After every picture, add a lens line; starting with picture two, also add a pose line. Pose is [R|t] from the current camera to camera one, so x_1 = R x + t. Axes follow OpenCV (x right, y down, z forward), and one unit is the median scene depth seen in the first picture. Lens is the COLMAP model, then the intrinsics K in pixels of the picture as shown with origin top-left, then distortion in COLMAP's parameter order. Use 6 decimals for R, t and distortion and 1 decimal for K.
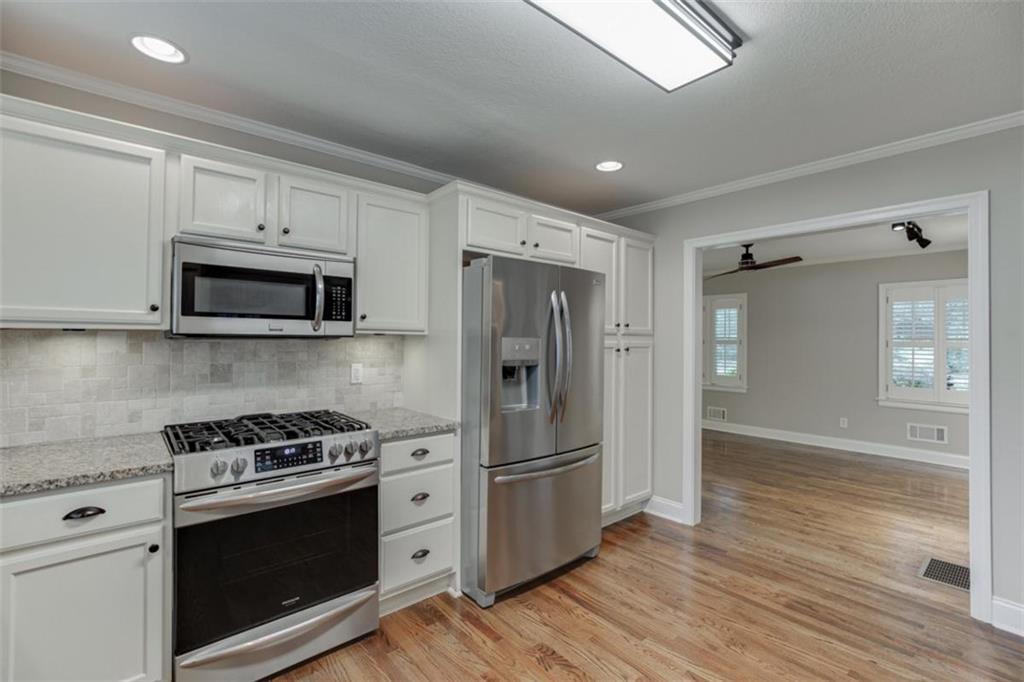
lens RADIAL K [[461.9, 0, 511.5], [0, 461.9, 334.4], [0, 0, 1]] dist [-0.006708, -0.000011]
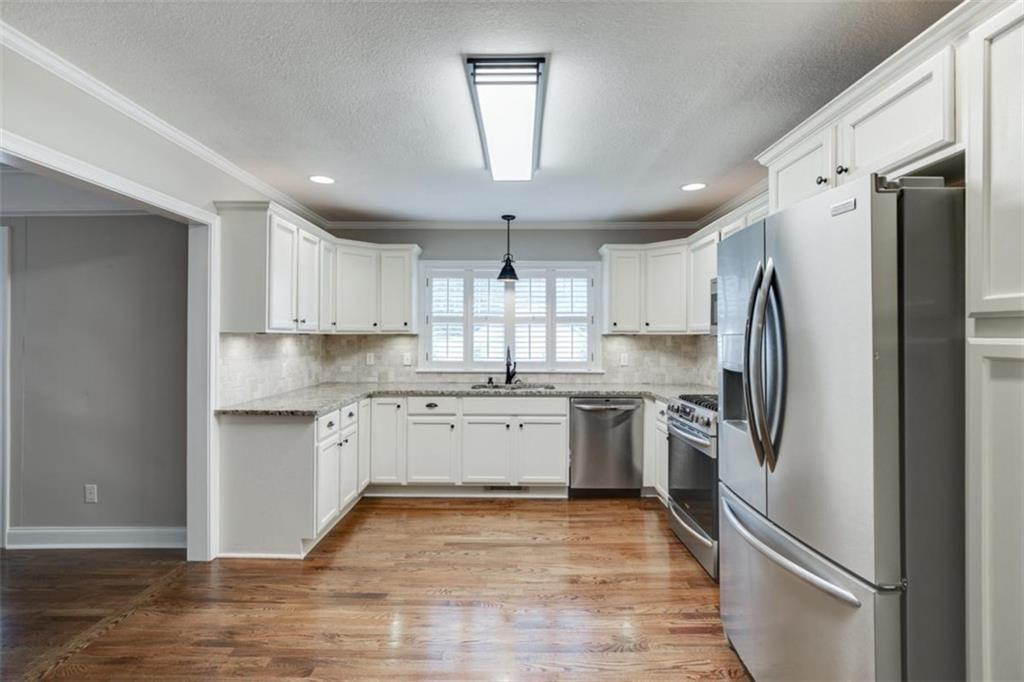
lens RADIAL K [[477.6, 0, 511.1], [0, 477.6, 333.9], [0, 0, 1]] dist [-0.002762, 0.000228]
pose [[-0.660681, -0.013714, -0.750542, 0.936971], [0.002598, 0.999785, -0.020554, 0.022299], [0.750662, -0.015530, -0.660503, 1.338417]]
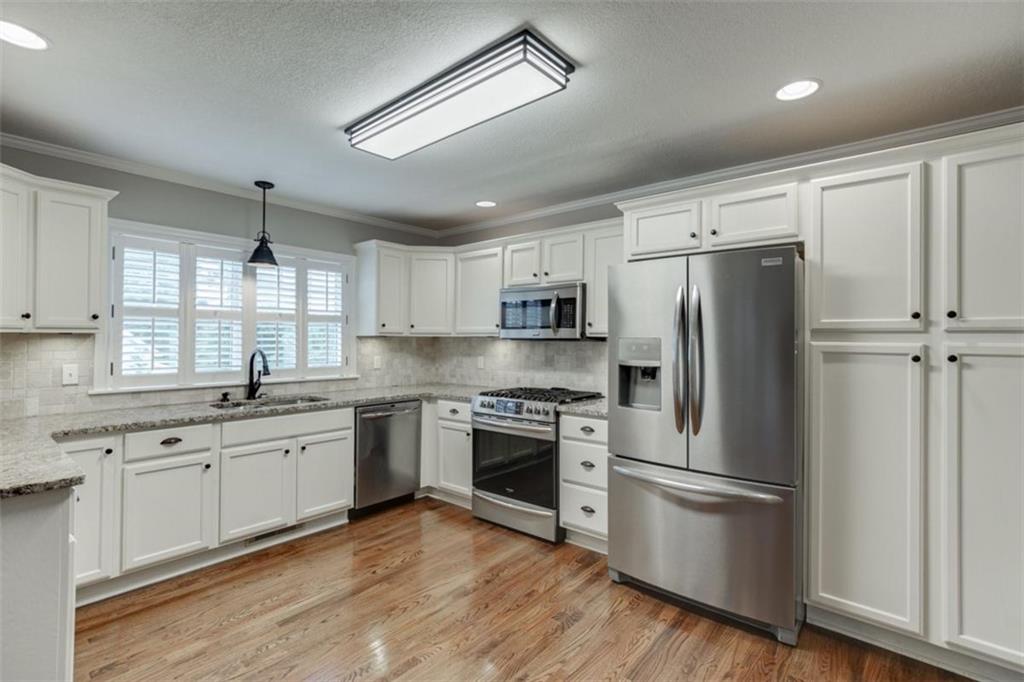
lens RADIAL K [[477.6, 0, 511.1], [0, 477.6, 333.9], [0, 0, 1]] dist [-0.002762, 0.000228]
pose [[0.152994, -0.018567, -0.988053, 1.093450], [0.008600, 0.999811, -0.017456, 0.013404], [0.988190, -0.005827, 0.153125, 0.598777]]
